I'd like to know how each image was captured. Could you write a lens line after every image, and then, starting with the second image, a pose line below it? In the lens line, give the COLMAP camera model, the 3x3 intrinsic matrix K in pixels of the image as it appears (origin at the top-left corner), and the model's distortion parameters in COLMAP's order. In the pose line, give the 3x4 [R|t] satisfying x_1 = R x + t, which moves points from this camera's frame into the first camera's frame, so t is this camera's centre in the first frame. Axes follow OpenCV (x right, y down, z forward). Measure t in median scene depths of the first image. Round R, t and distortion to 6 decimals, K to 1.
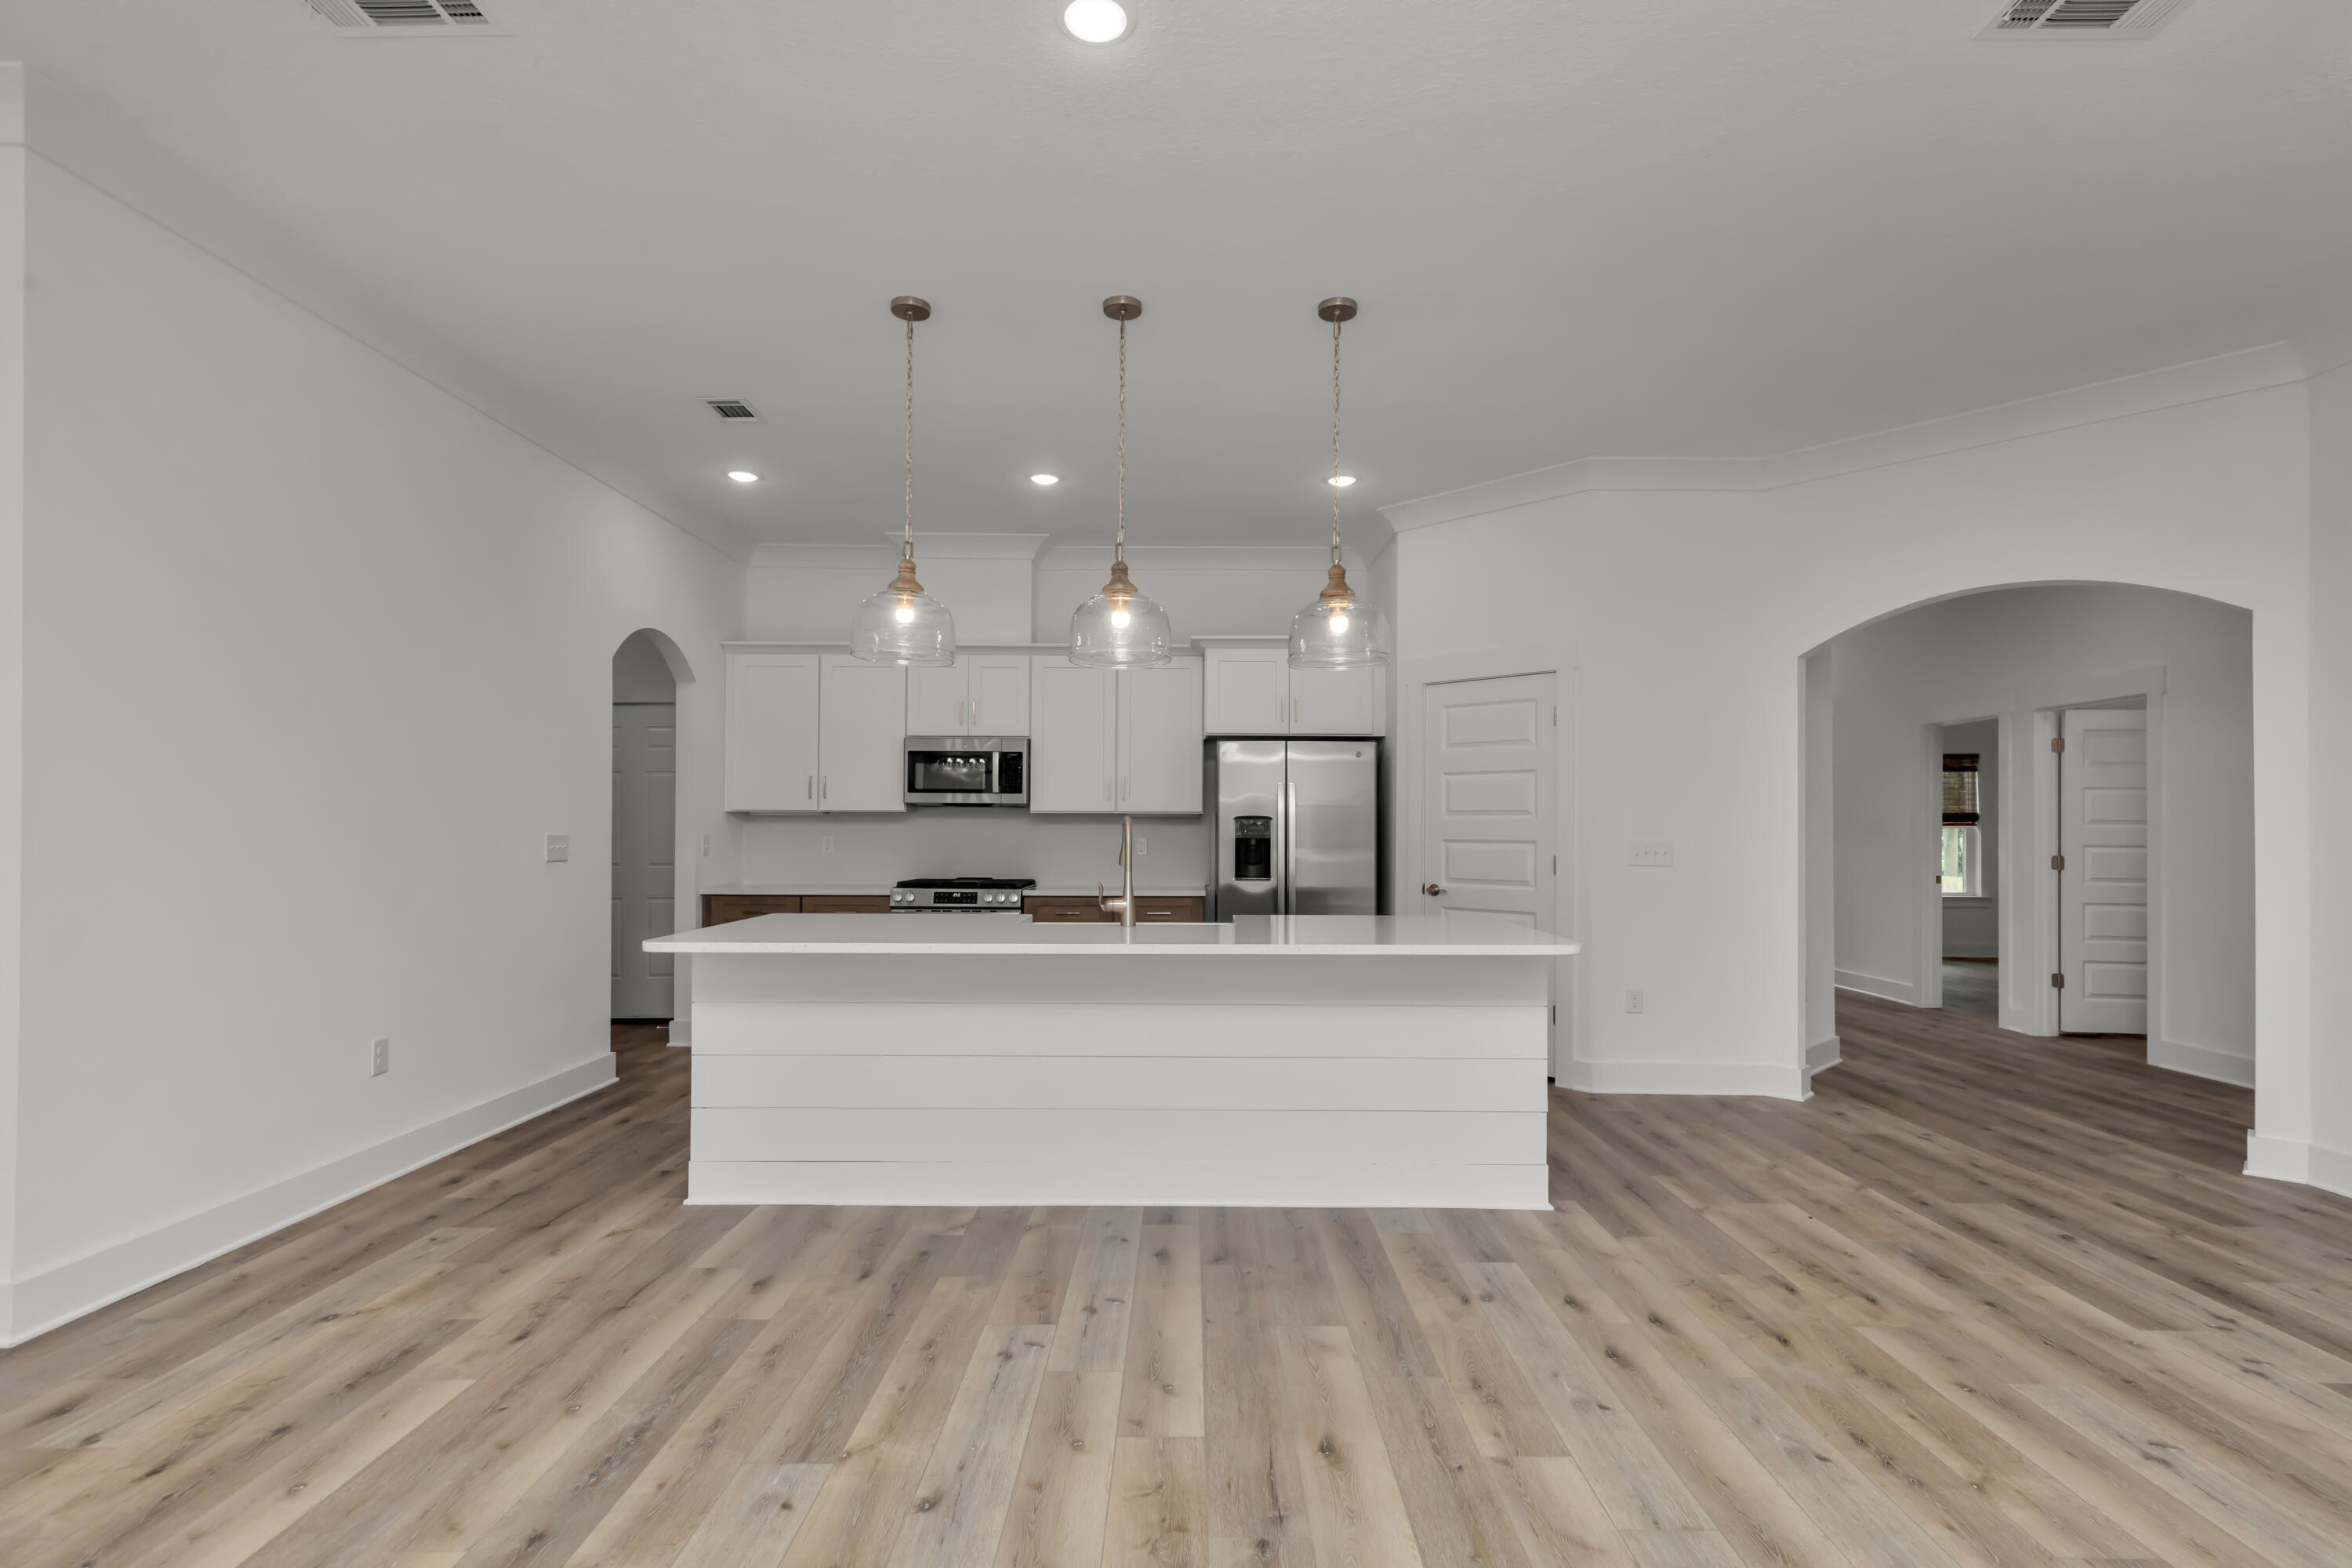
lens RADIAL K [[1145.9, 0, 1215.9], [0, 1145.9, 810.2], [0, 0, 1]] dist [0.002994, 0.000664]
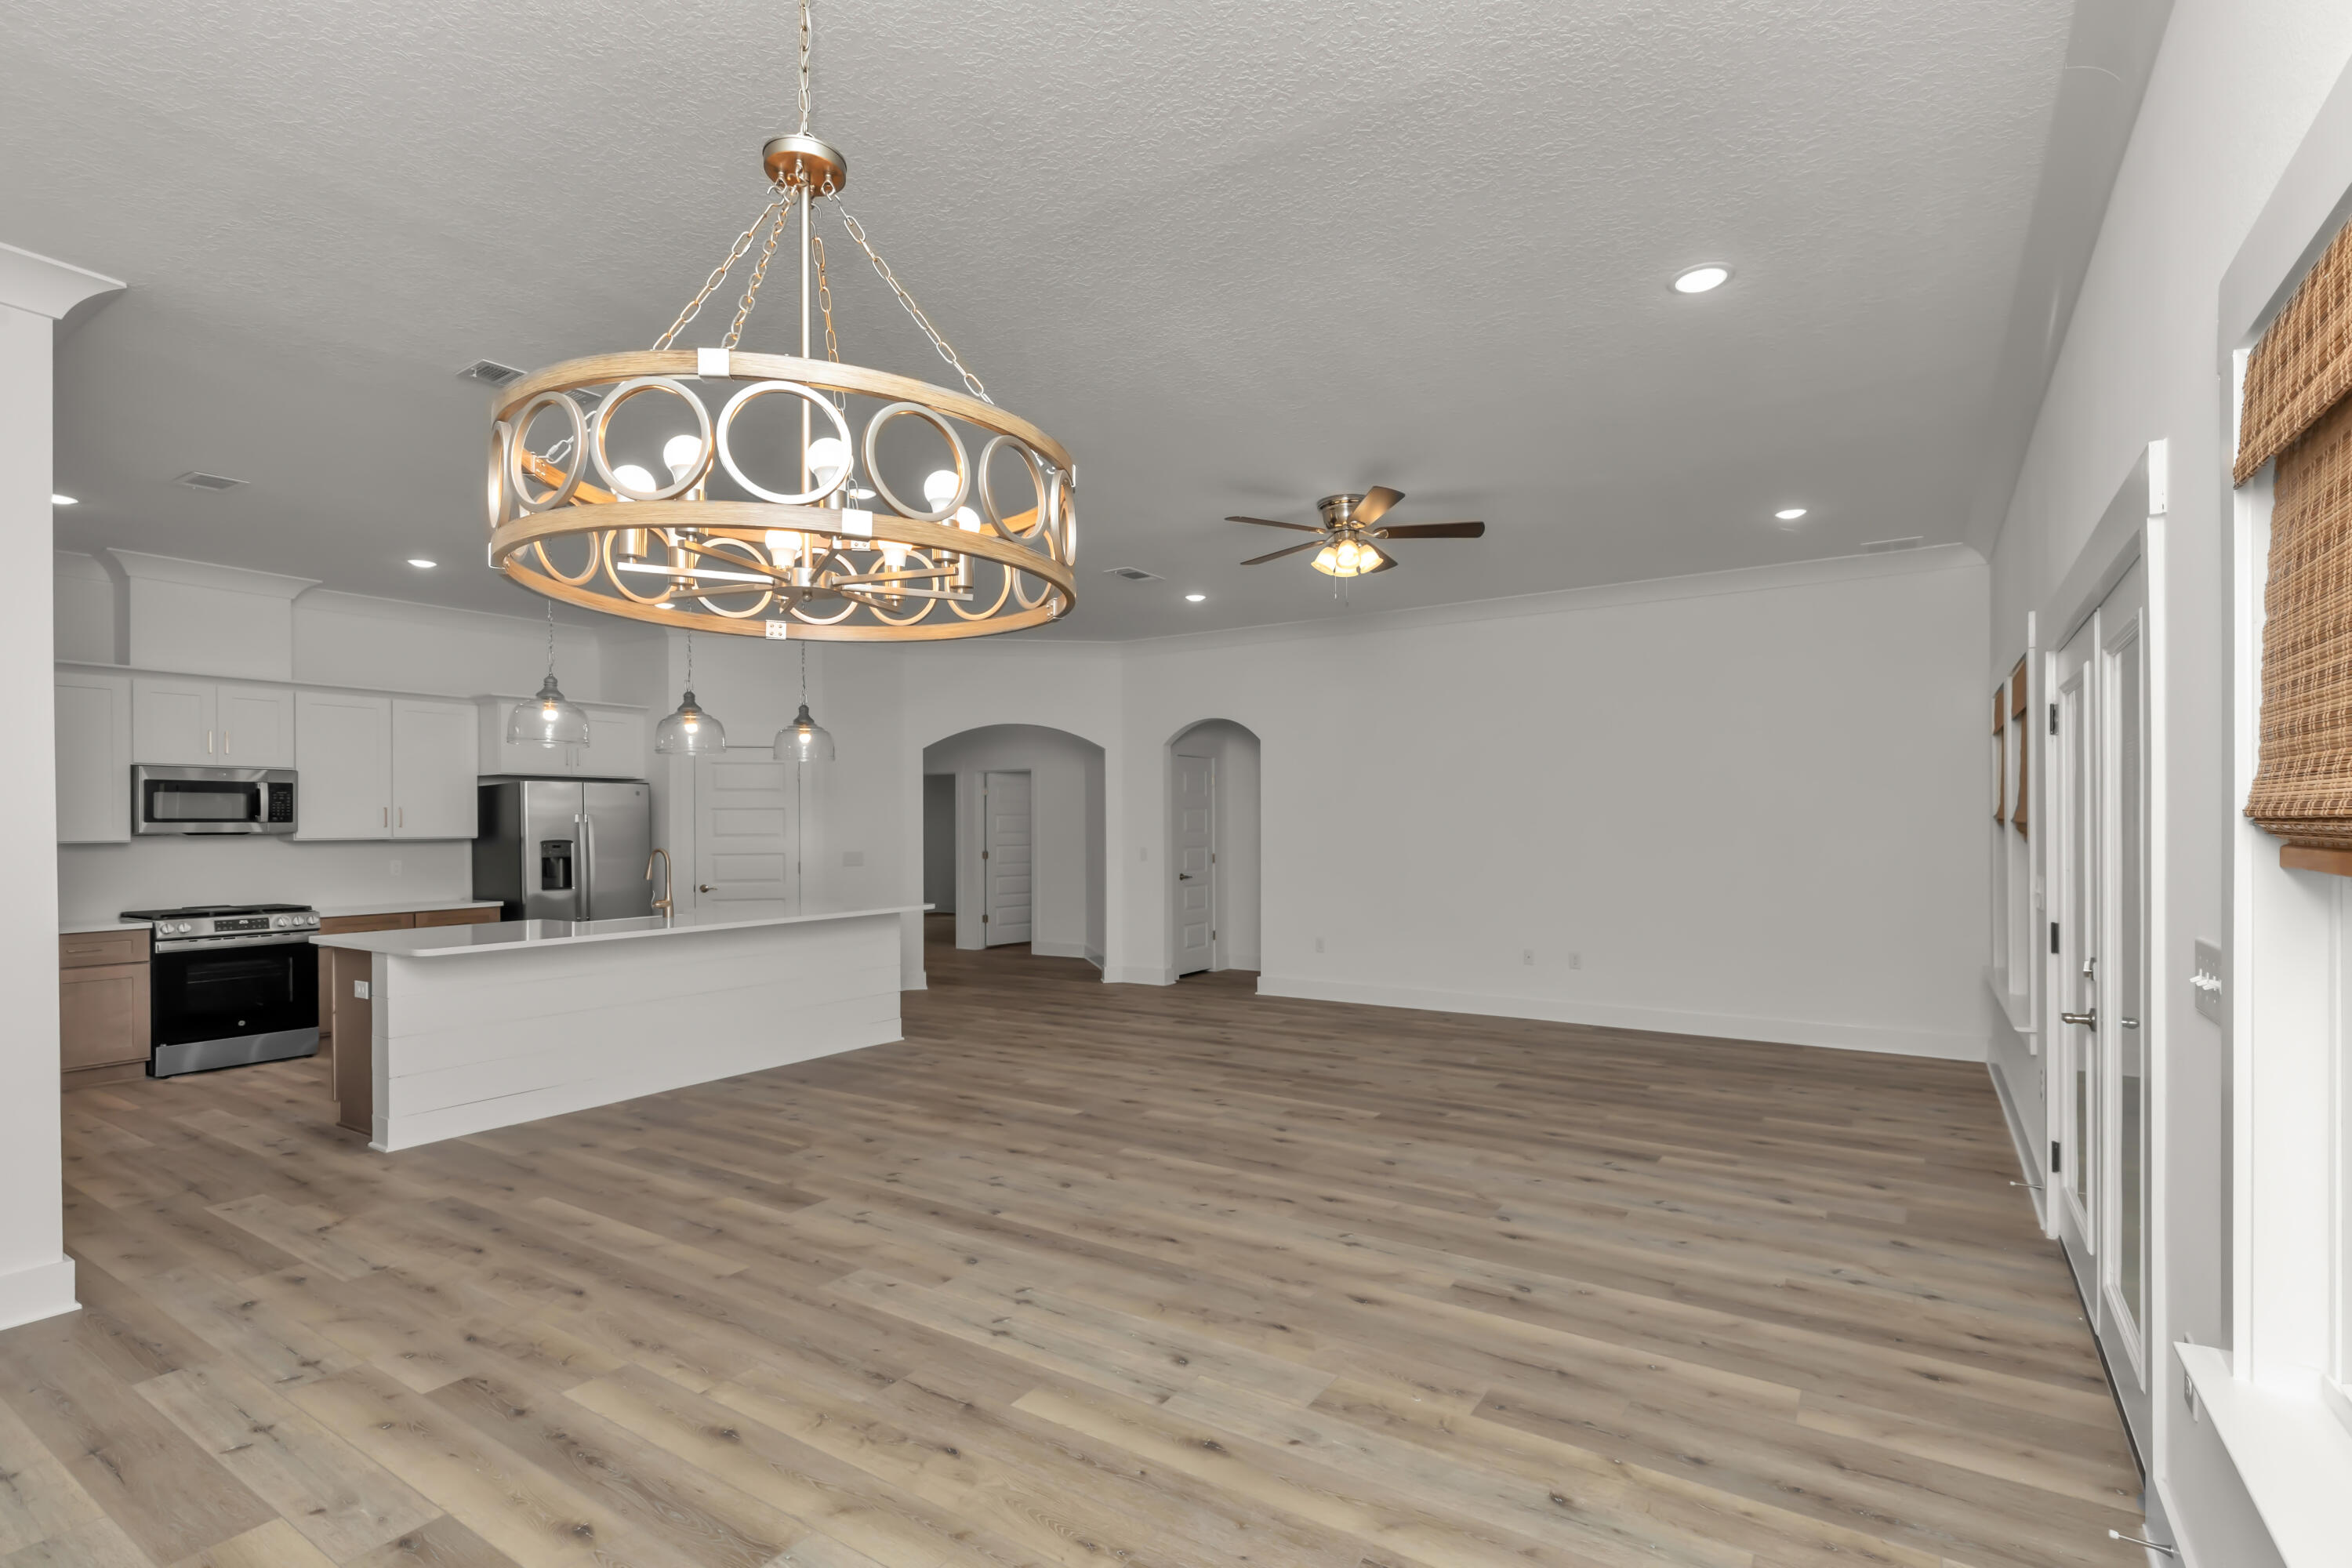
lens RADIAL K [[1072.1, 0, 1238.8], [0, 1072.1, 823.8], [0, 0, 1]] dist [0.008661, -0.000057]
pose [[0.524800, -0.008147, 0.851186, -0.974784], [-0.005440, 0.999902, 0.012925, -0.053601], [-0.851208, -0.011413, 0.524704, -0.466769]]
